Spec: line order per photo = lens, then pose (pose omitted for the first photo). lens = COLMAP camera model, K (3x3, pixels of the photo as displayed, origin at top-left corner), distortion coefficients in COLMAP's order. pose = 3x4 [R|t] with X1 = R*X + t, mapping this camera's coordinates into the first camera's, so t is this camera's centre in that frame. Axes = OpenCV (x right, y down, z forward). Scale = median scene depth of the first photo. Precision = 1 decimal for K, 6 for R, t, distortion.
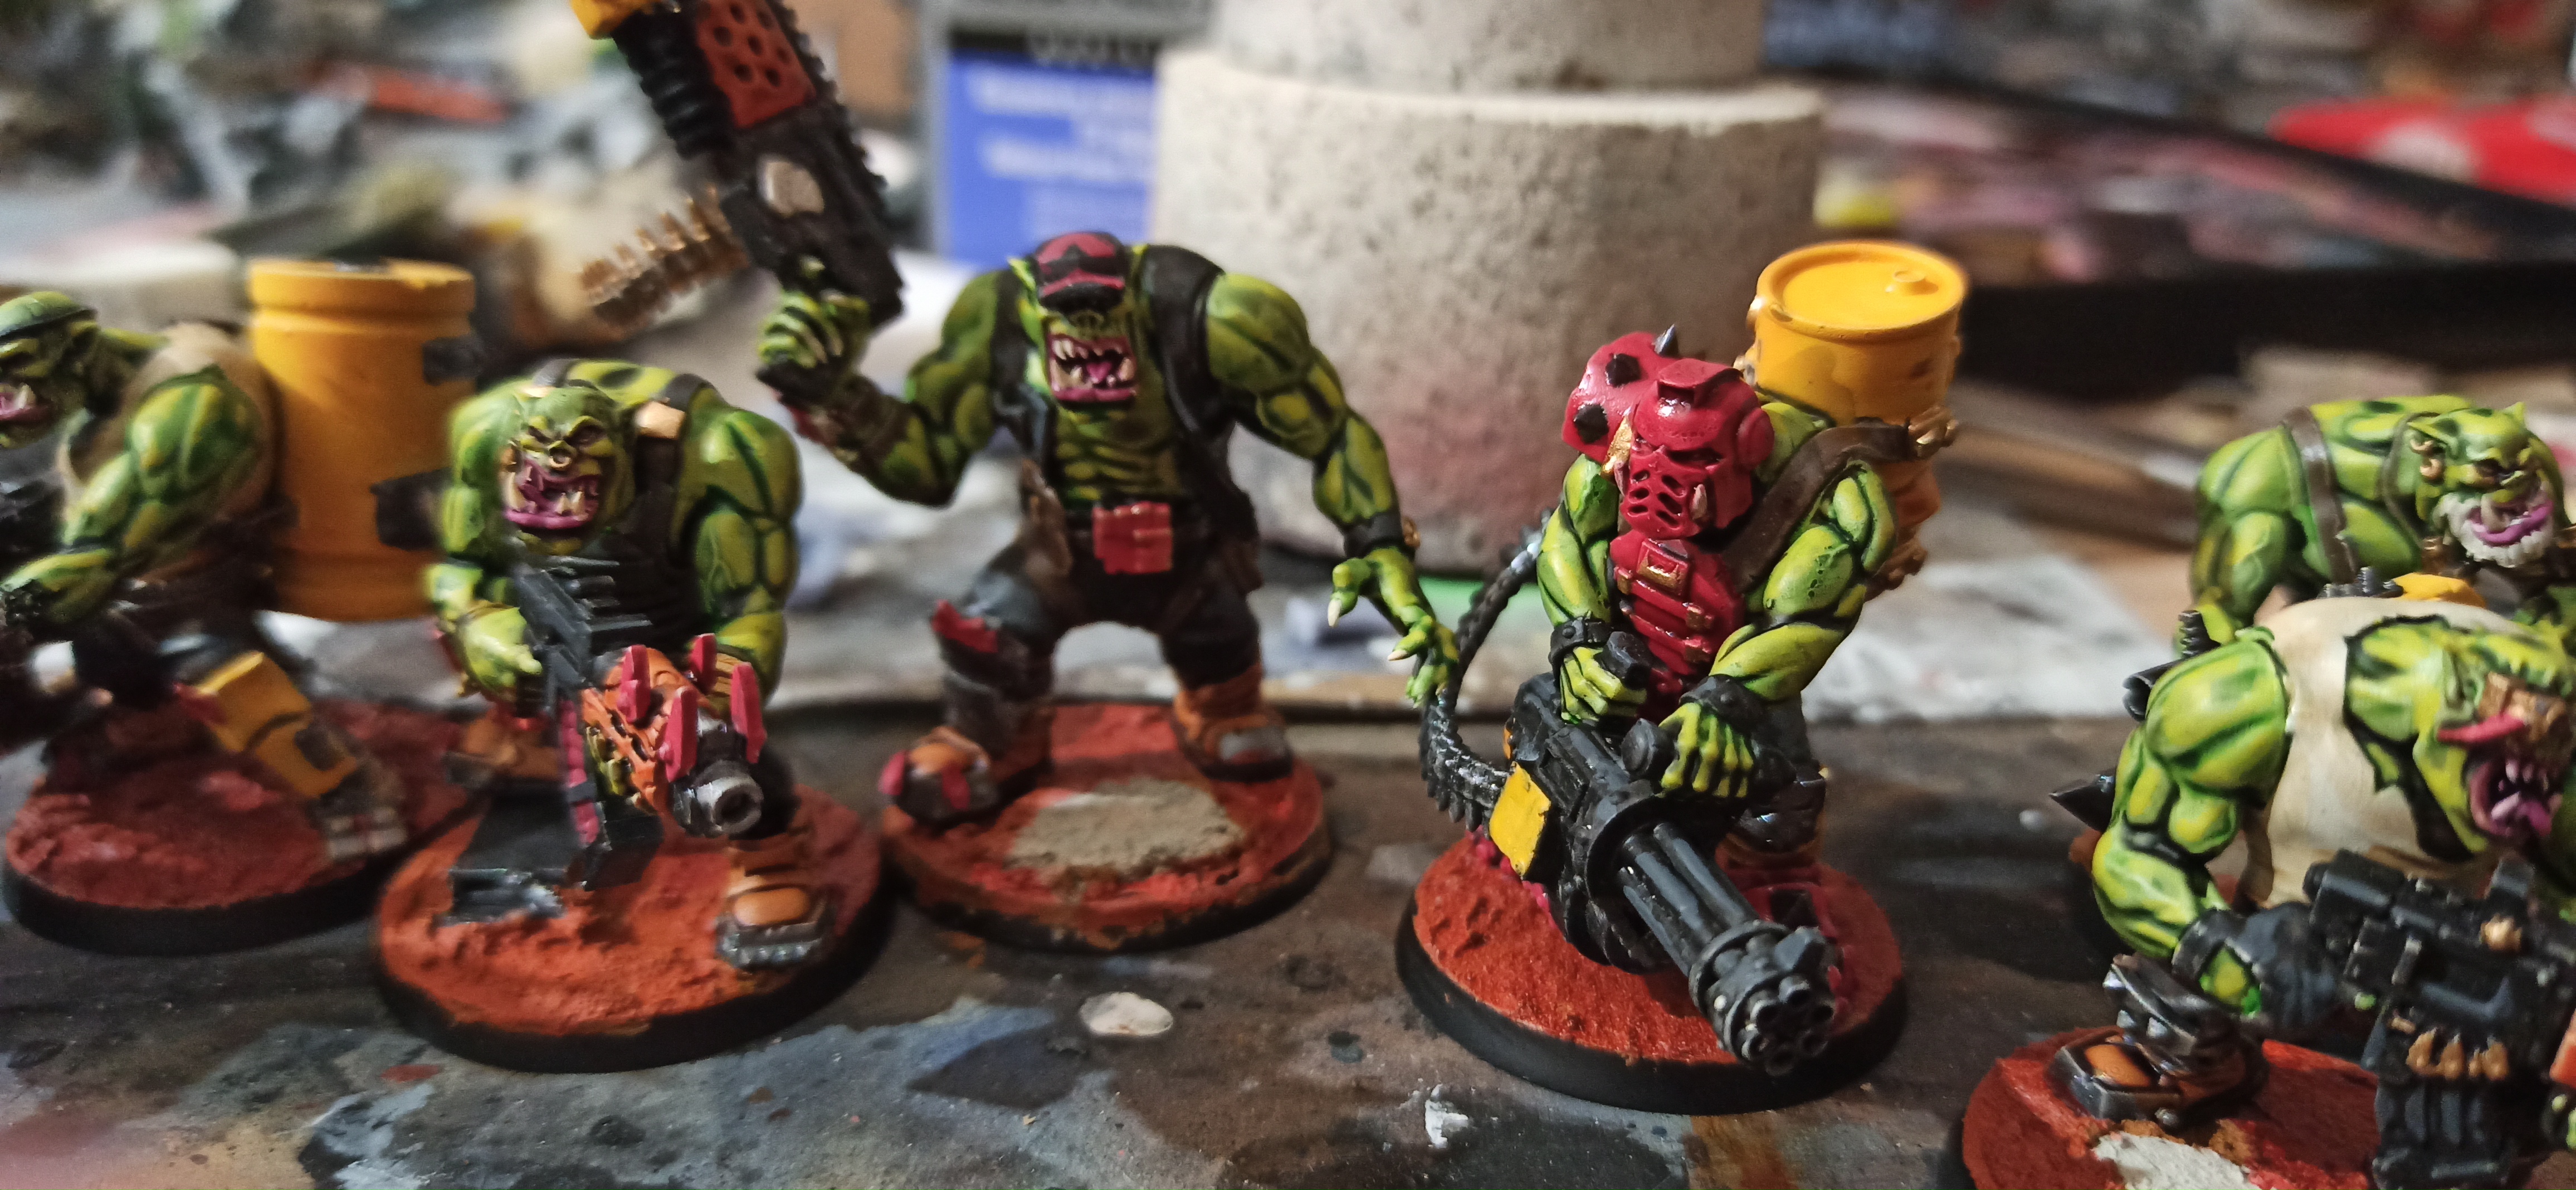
lens RADIAL K [[2059.9, 0, 1288.0], [0, 2059.9, 595.0], [0, 0, 1]] dist [-0.014674, 0.000643]
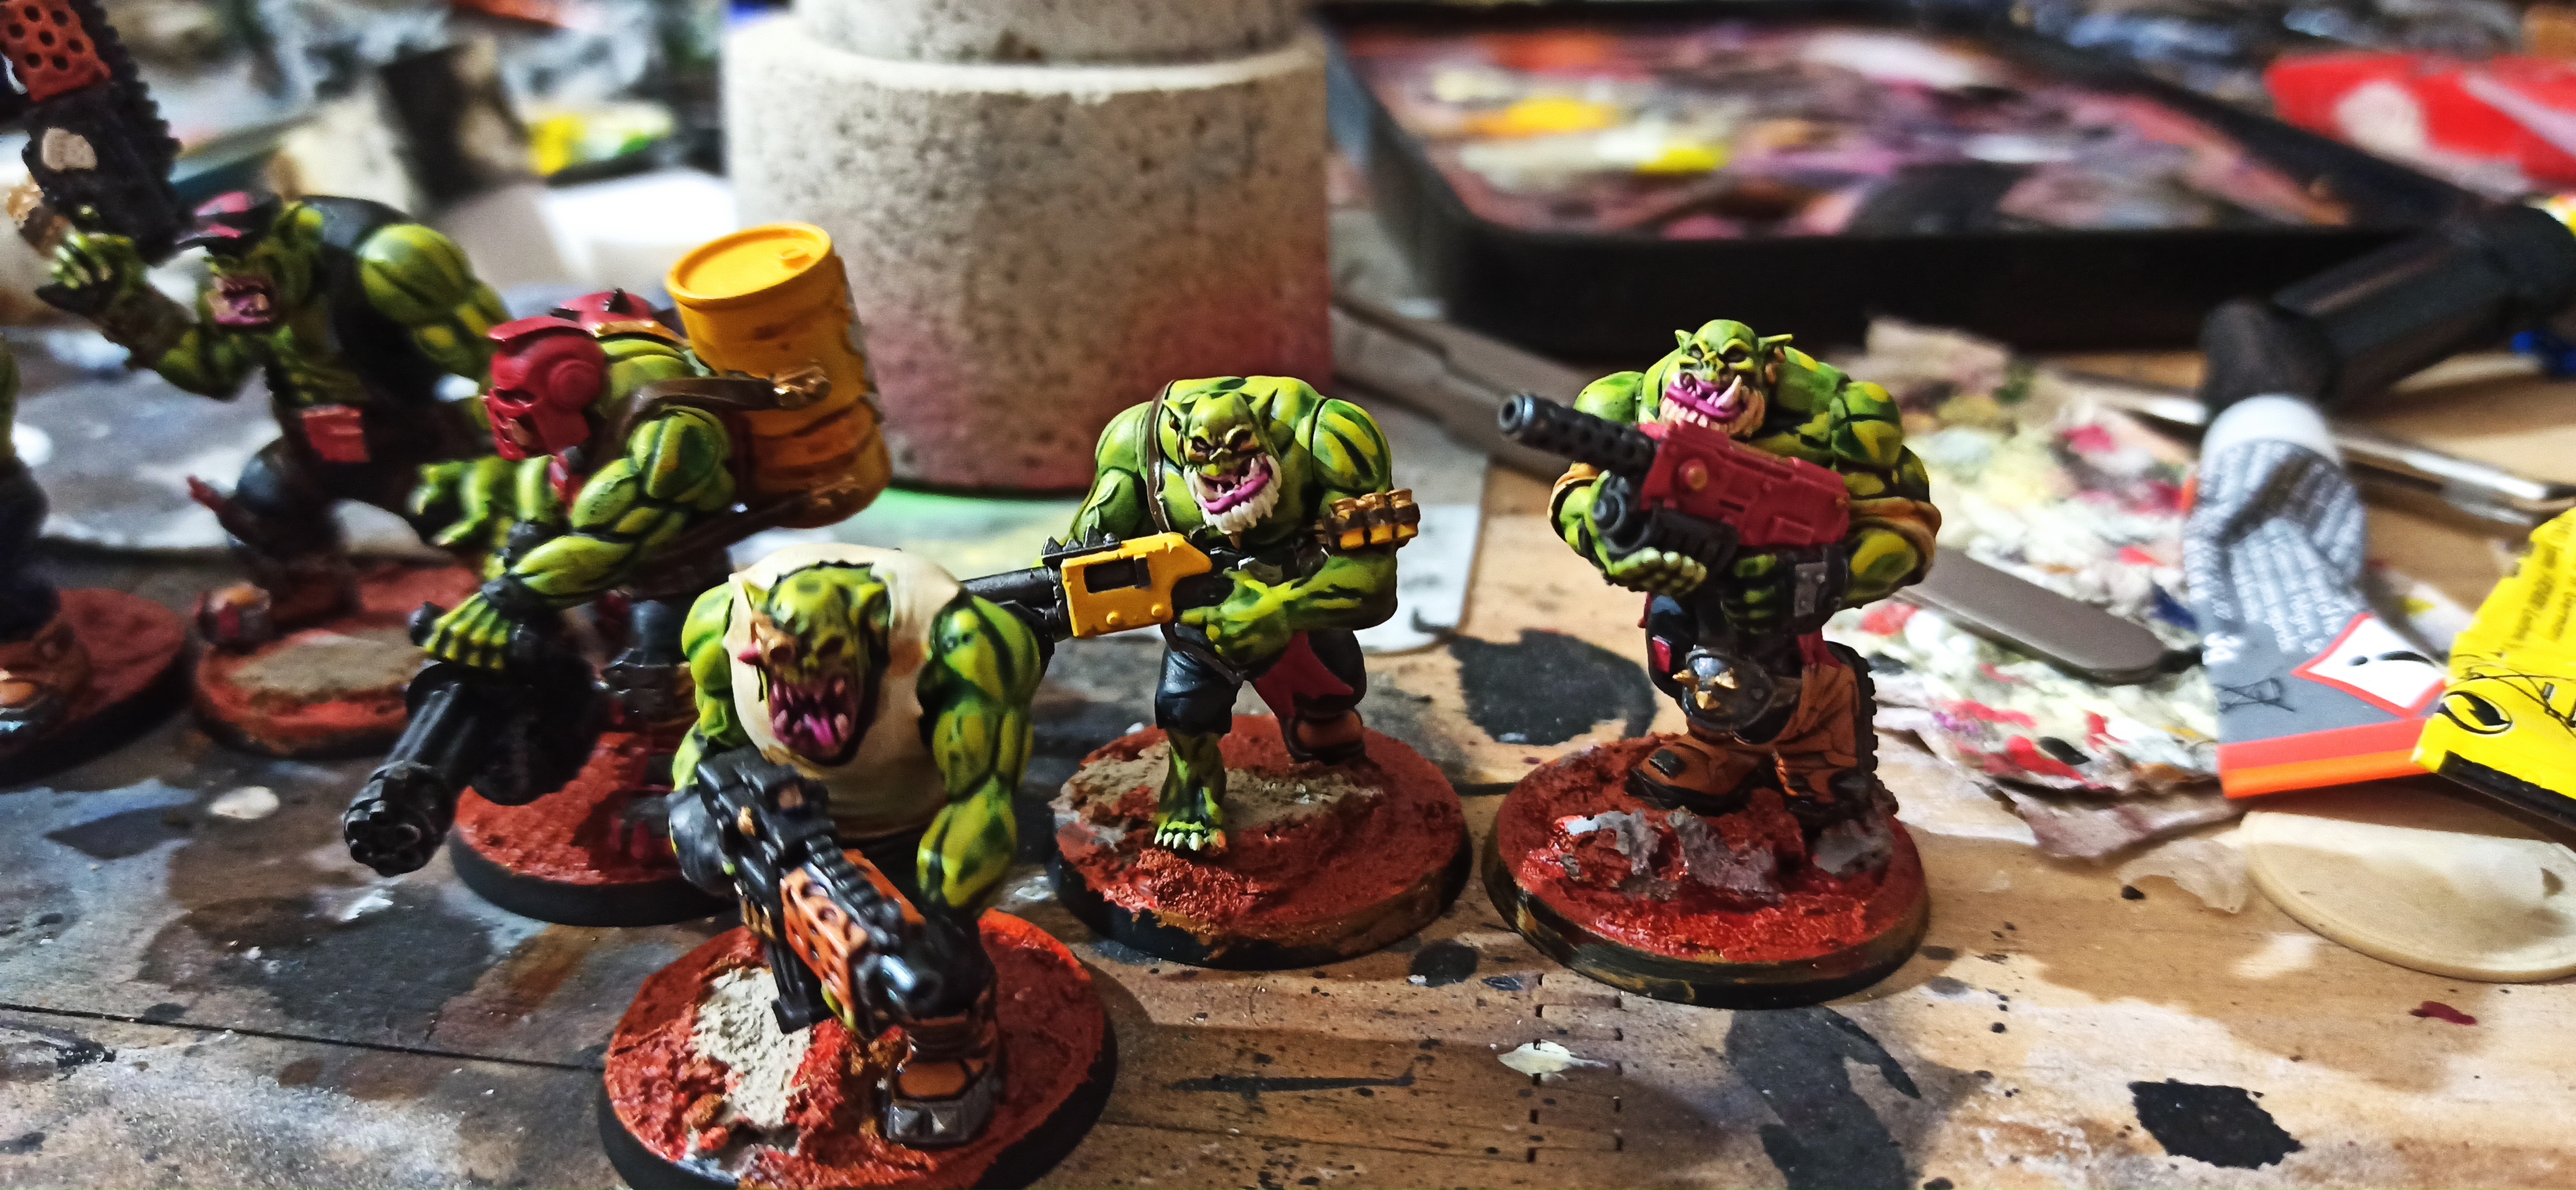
lens RADIAL K [[2059.9, 0, 1288.0], [0, 2059.9, 595.0], [0, 0, 1]] dist [-0.014674, 0.000643]
pose [[0.970307, 0.079042, -0.228597, 0.762225], [-0.067399, 0.996021, 0.058309, -0.041107], [0.232296, -0.041170, 0.971773, -0.086280]]
